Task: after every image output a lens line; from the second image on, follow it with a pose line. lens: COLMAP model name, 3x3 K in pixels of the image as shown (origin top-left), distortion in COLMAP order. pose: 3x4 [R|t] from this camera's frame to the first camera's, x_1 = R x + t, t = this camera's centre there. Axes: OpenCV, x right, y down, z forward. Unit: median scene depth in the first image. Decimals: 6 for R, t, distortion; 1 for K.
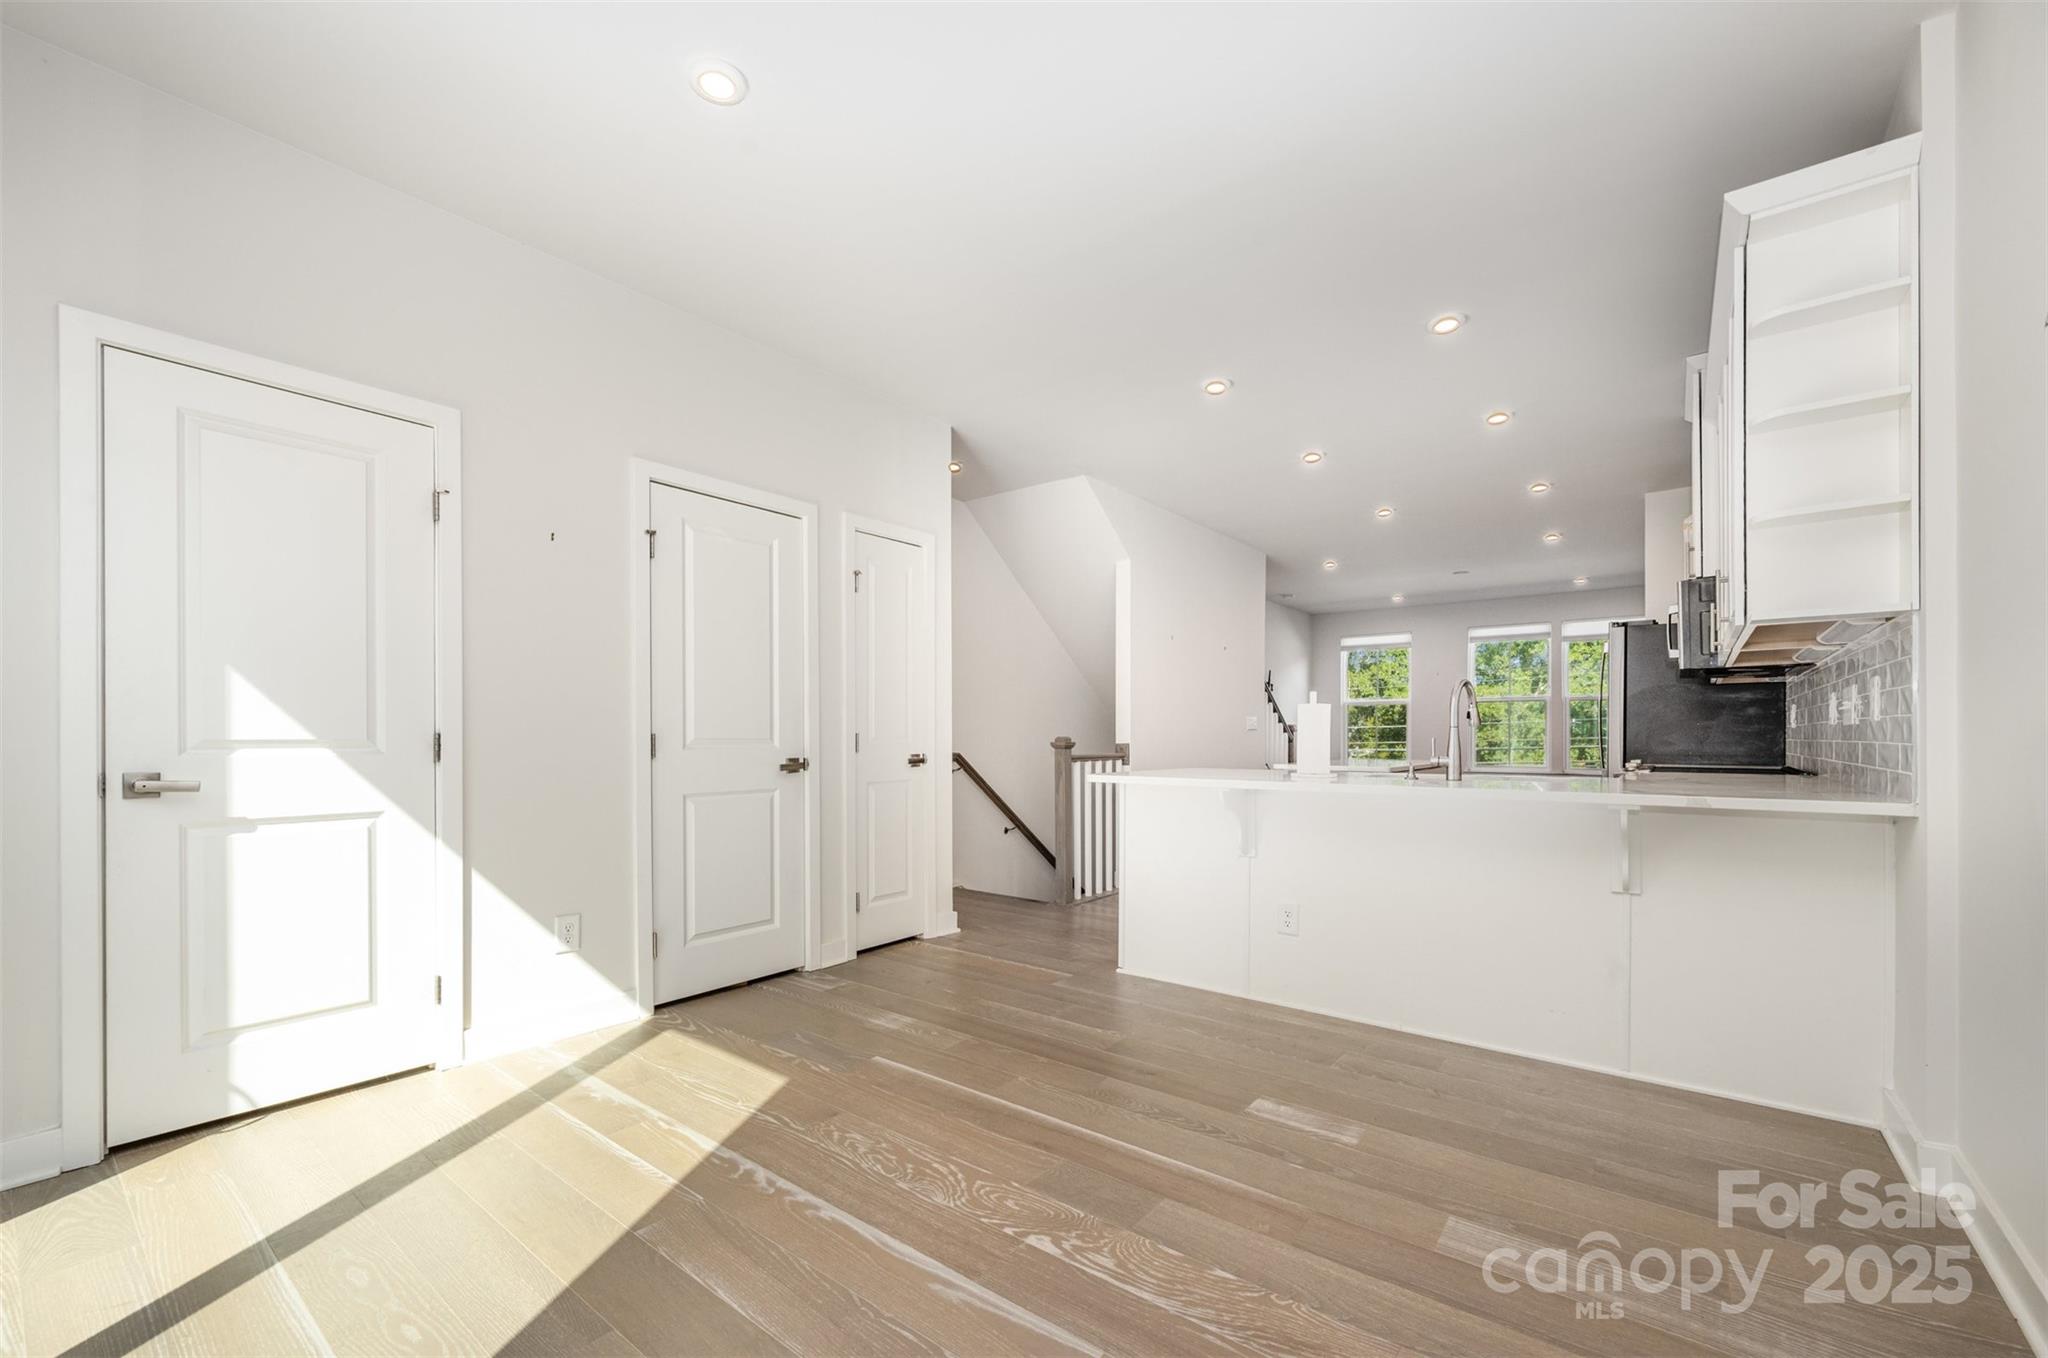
lens RADIAL K [[822.9, 0, 1023.0], [0, 822.9, 733.5], [0, 0, 1]] dist [0.000046, -0.000001]
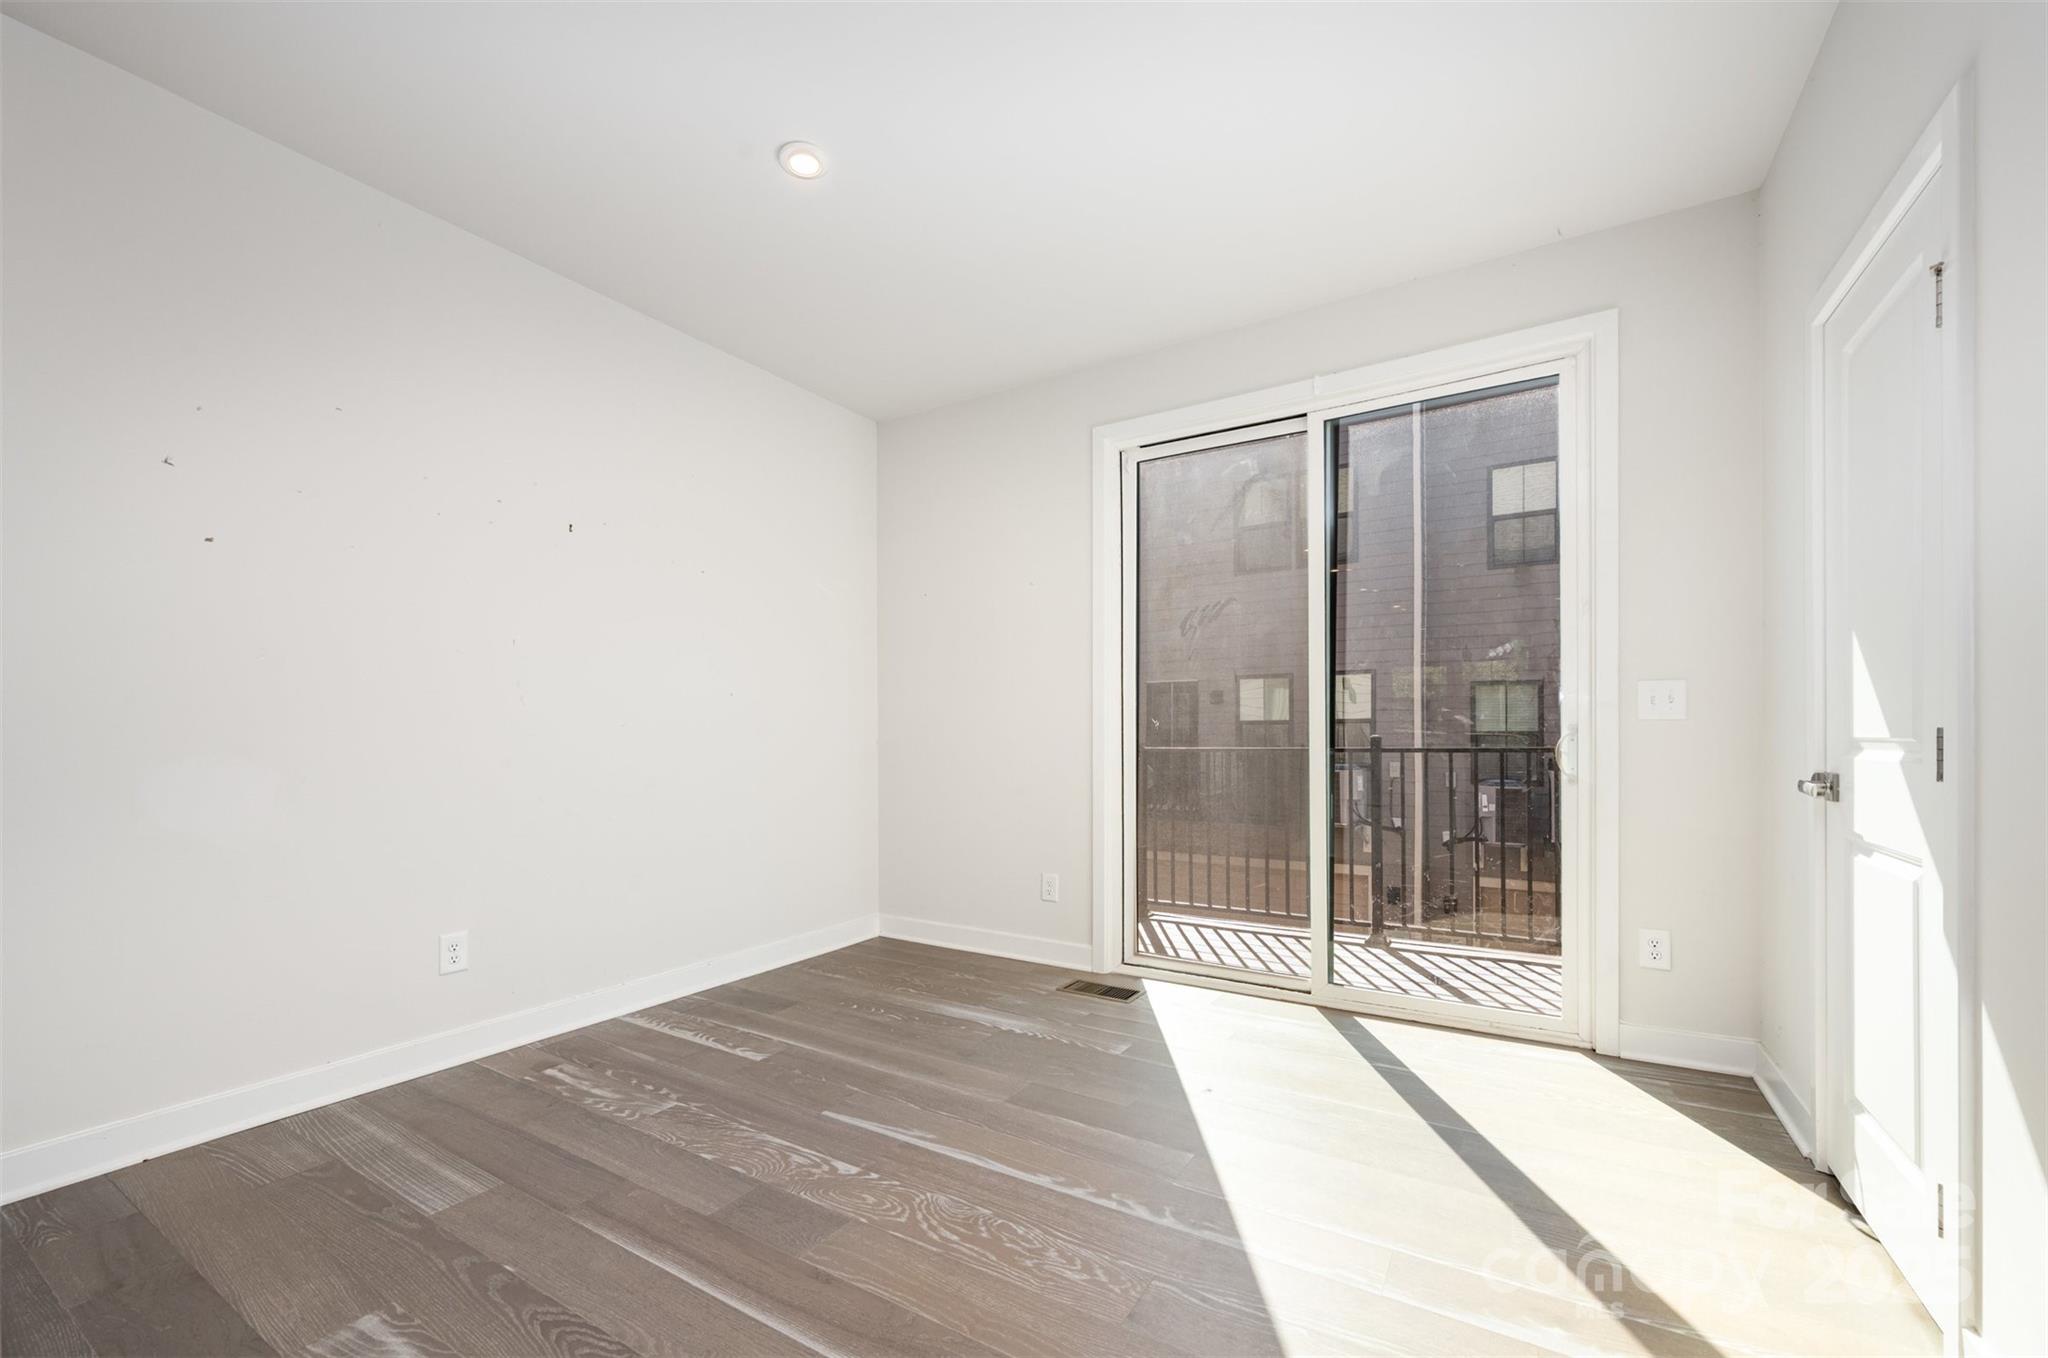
lens RADIAL K [[822.9, 0, 1023.0], [0, 822.9, 733.5], [0, 0, 1]] dist [0.000046, -0.000001]
pose [[-0.992860, 0.005423, -0.119164, -0.083172], [0.005394, 0.999985, 0.000568, -0.001302], [0.119165, -0.000079, -0.992874, 2.007430]]
